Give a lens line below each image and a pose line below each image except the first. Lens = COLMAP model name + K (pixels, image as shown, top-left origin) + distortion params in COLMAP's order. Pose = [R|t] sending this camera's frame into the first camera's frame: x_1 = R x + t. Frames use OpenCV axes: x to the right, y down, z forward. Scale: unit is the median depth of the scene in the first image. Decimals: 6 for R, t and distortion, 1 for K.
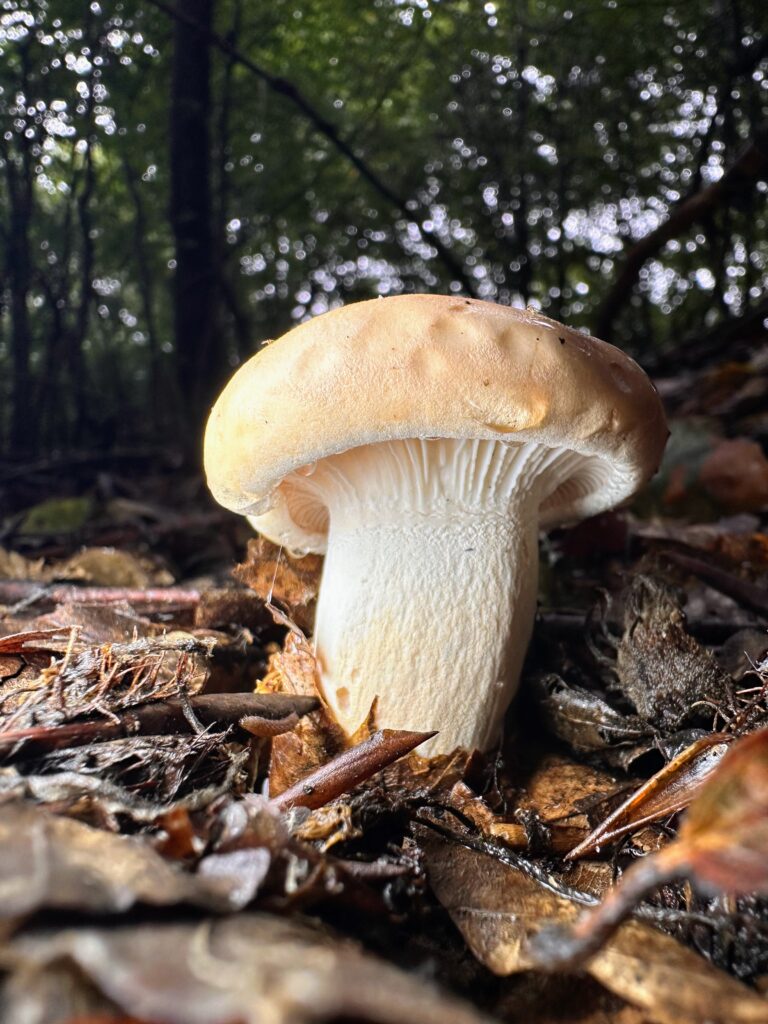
lens RADIAL K [[690.0, 0, 384.0], [0, 690.0, 512.0], [0, 0, 1]] dist [-0.013882, -0.000576]
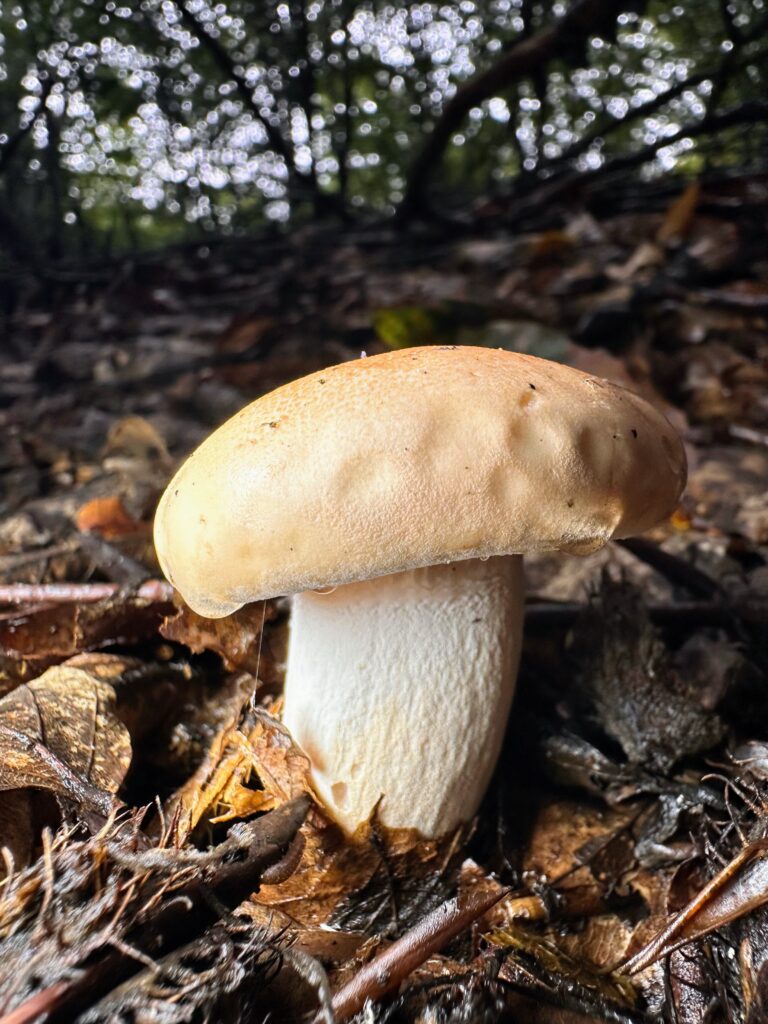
lens RADIAL K [[726.4, 0, 384.0], [0, 726.4, 512.0], [0, 0, 1]] dist [-0.002894, -0.003687]
pose [[0.960463, -0.067369, 0.270134, -0.238829], [0.013528, 0.980428, 0.196410, -0.273176], [-0.278079, -0.184991, 0.942577, 0.176337]]
